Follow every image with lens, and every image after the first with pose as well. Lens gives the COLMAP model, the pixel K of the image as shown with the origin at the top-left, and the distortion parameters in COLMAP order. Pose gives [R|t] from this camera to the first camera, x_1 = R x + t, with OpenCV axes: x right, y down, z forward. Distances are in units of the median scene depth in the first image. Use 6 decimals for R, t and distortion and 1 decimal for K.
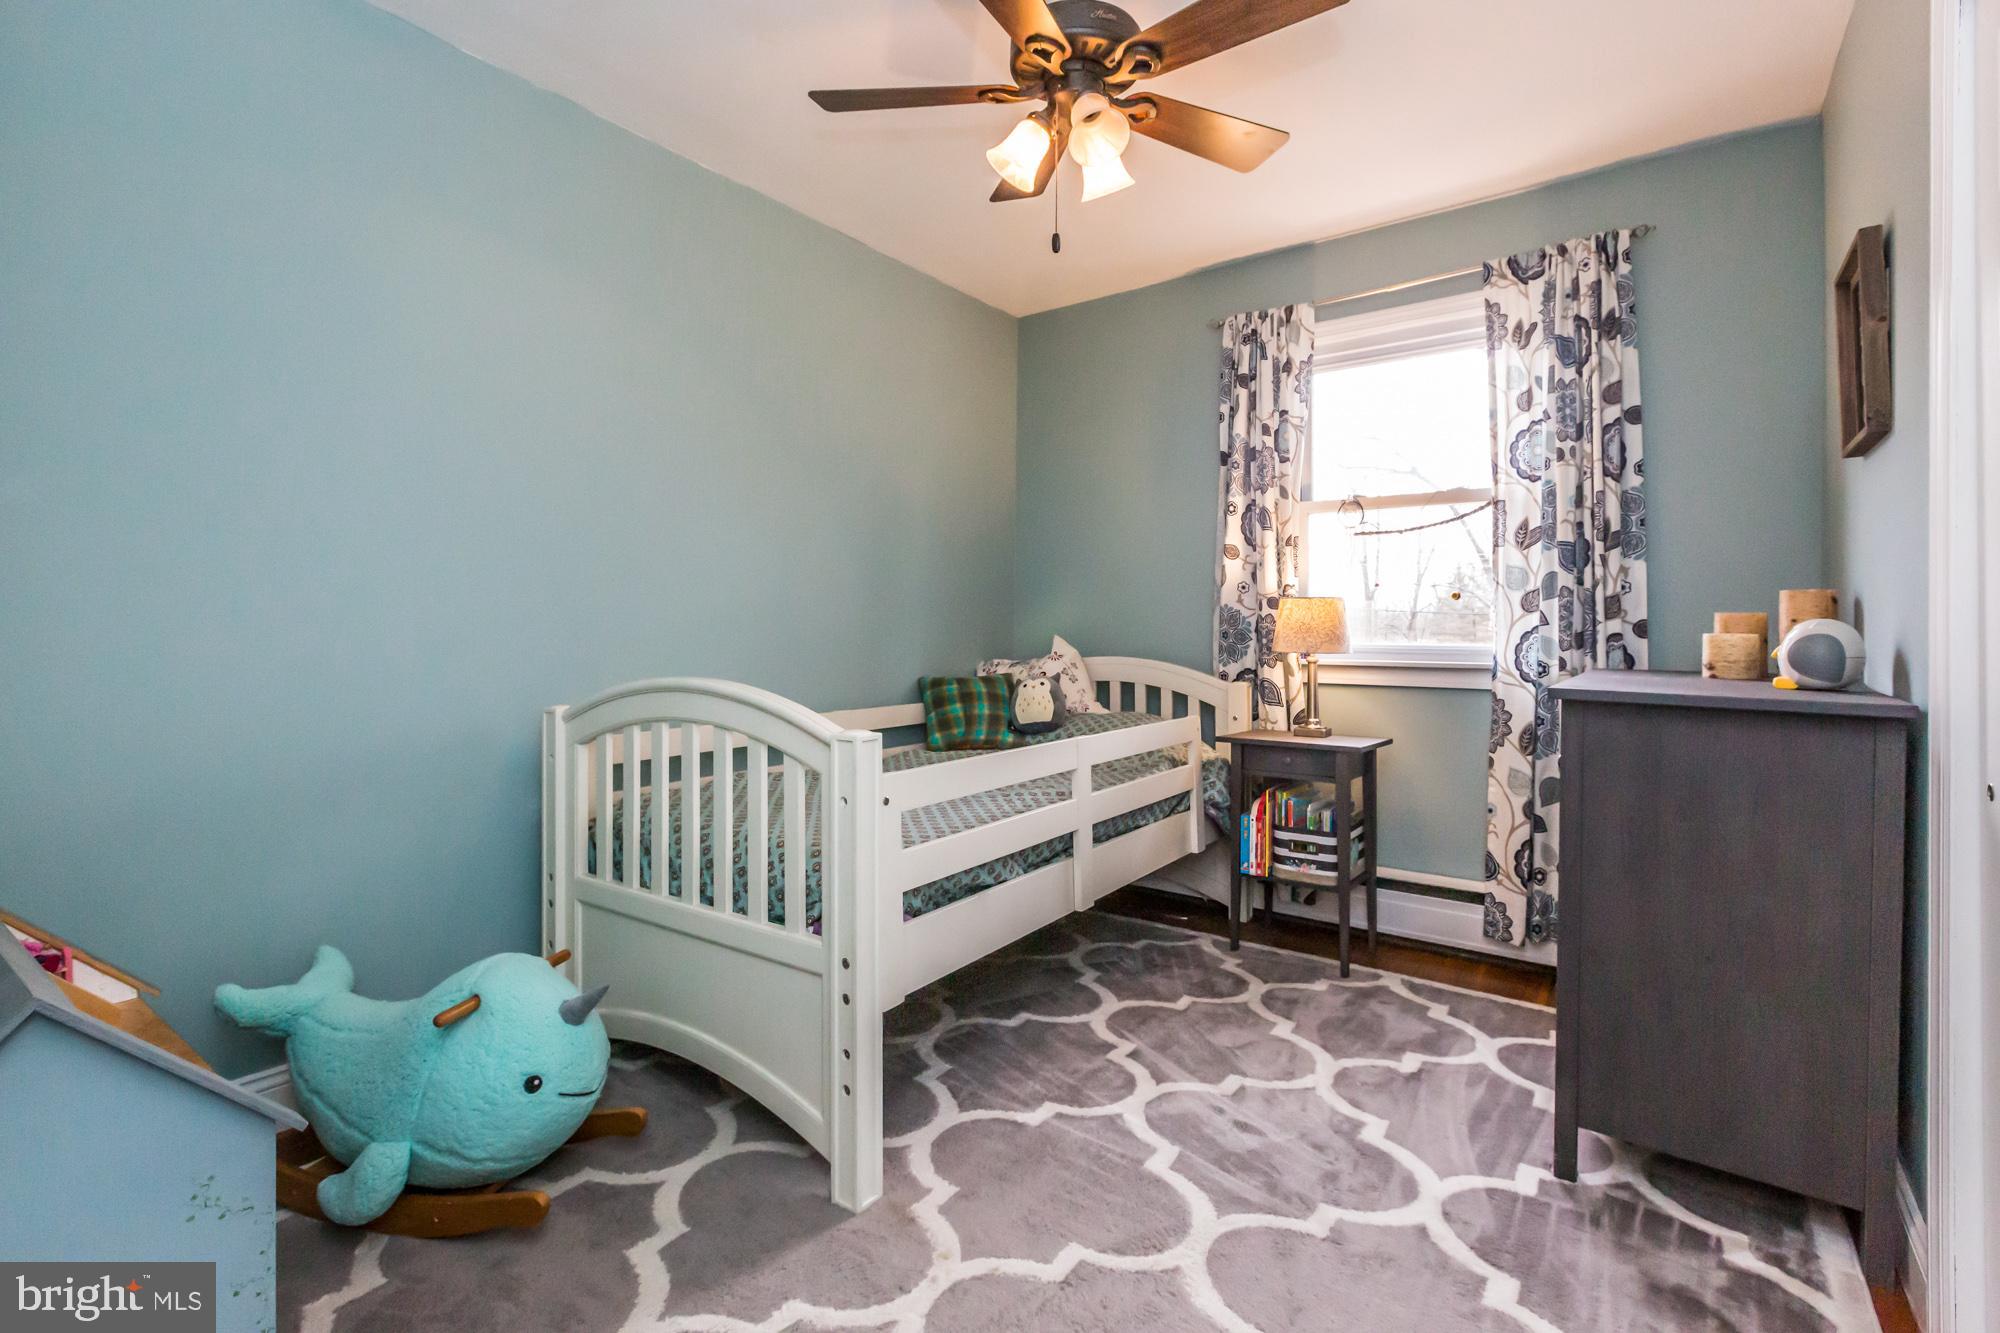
lens RADIAL K [[902.1, 0, 1003.3], [0, 902.1, 640.2], [0, 0, 1]] dist [-0.000289, -0.000592]
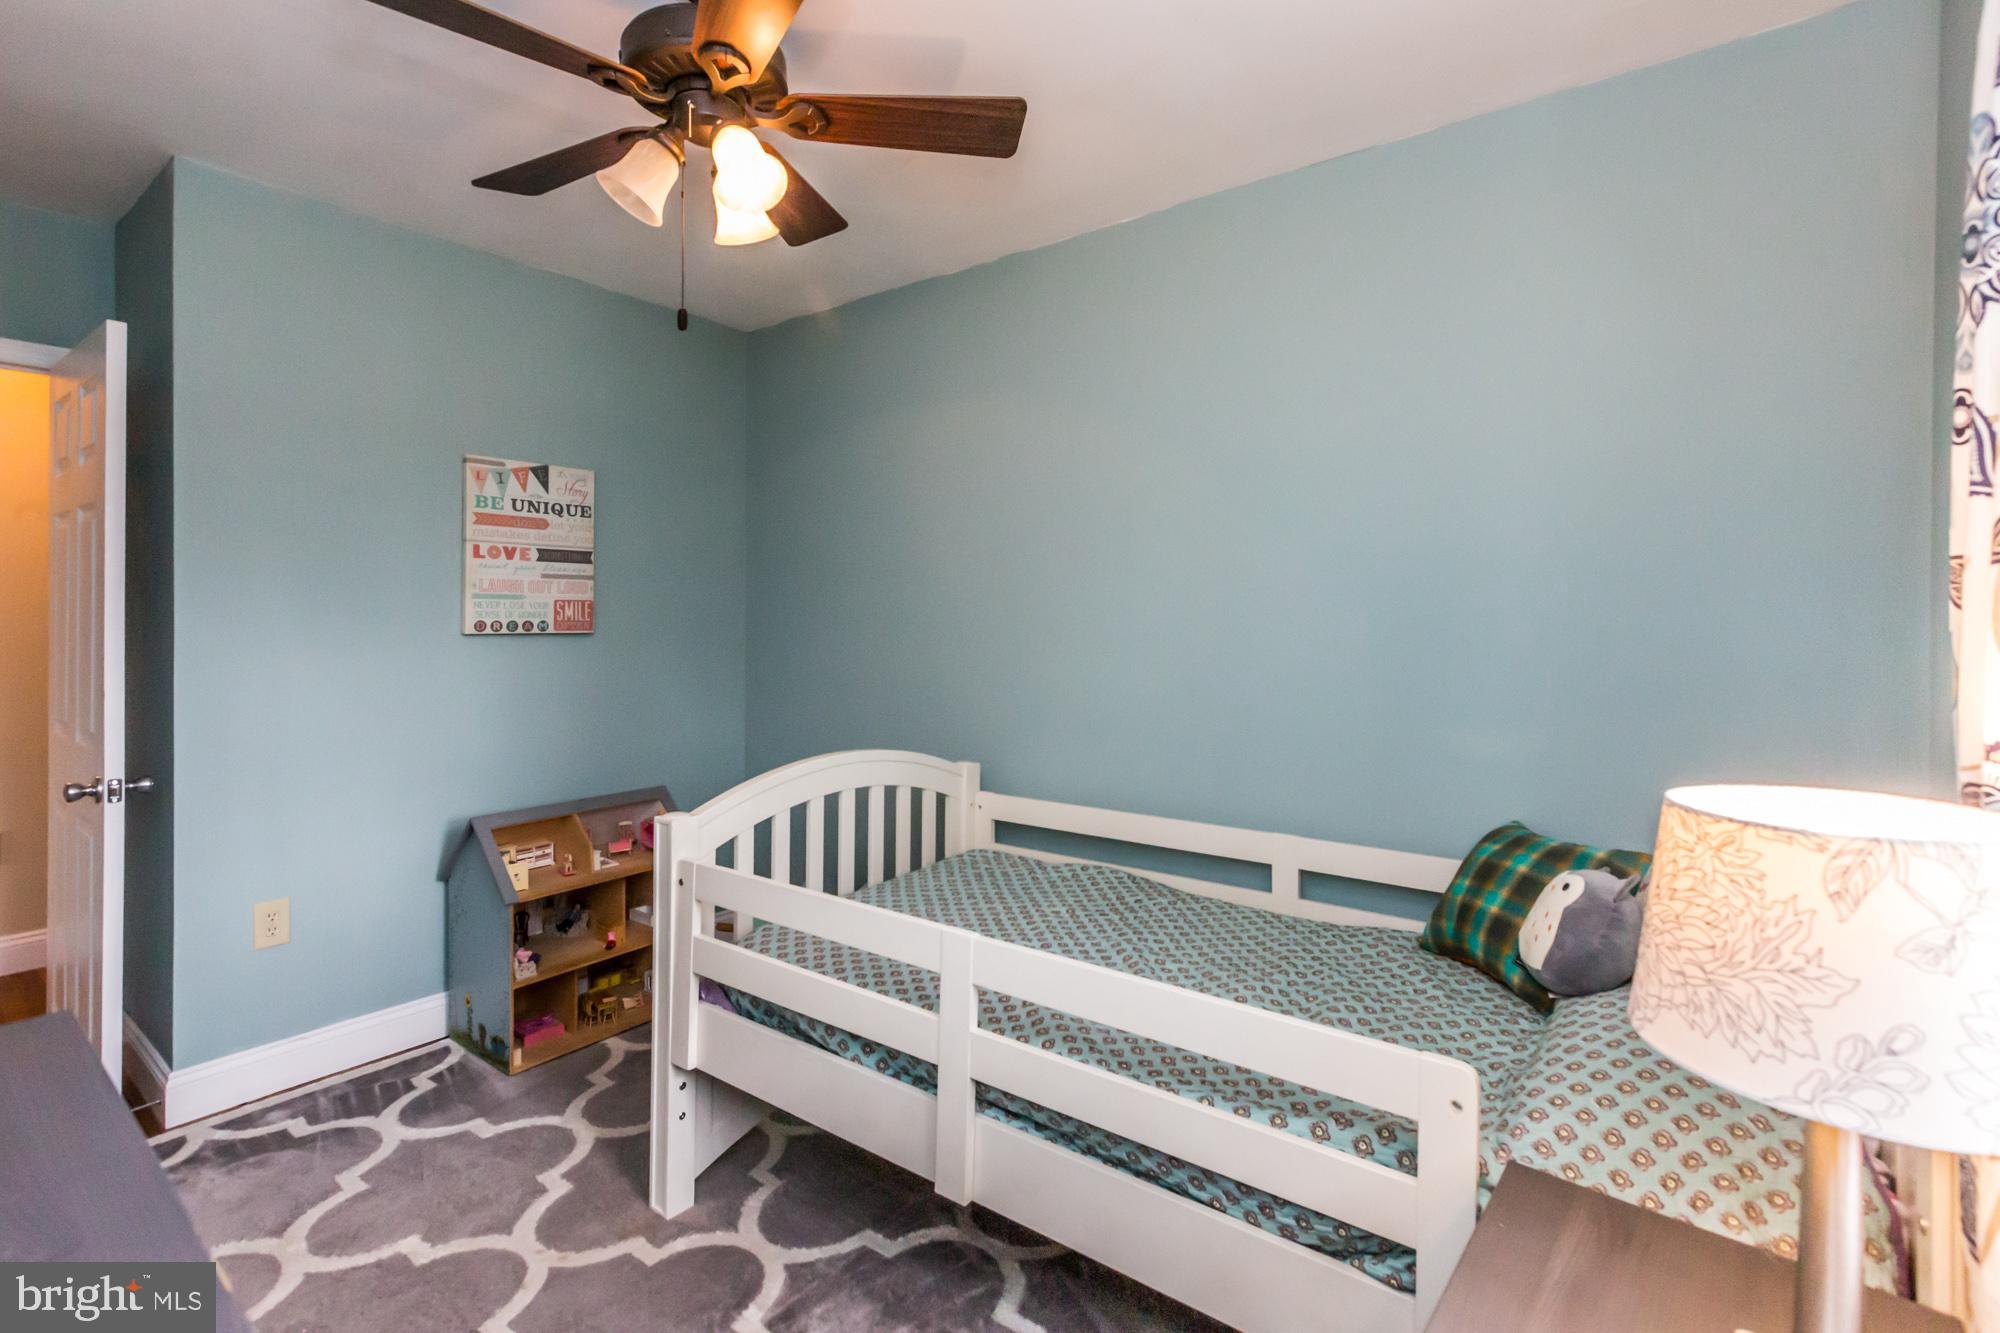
lens RADIAL K [[909.4, 0, 1003.4], [0, 909.4, 658.2], [0, 0, 1]] dist [-0.001541, -0.000271]
pose [[-0.030368, 0.025094, -0.999224, 0.735419], [-0.012709, 0.999594, 0.025490, -0.102945], [0.999458, 0.013474, -0.030037, 1.072552]]
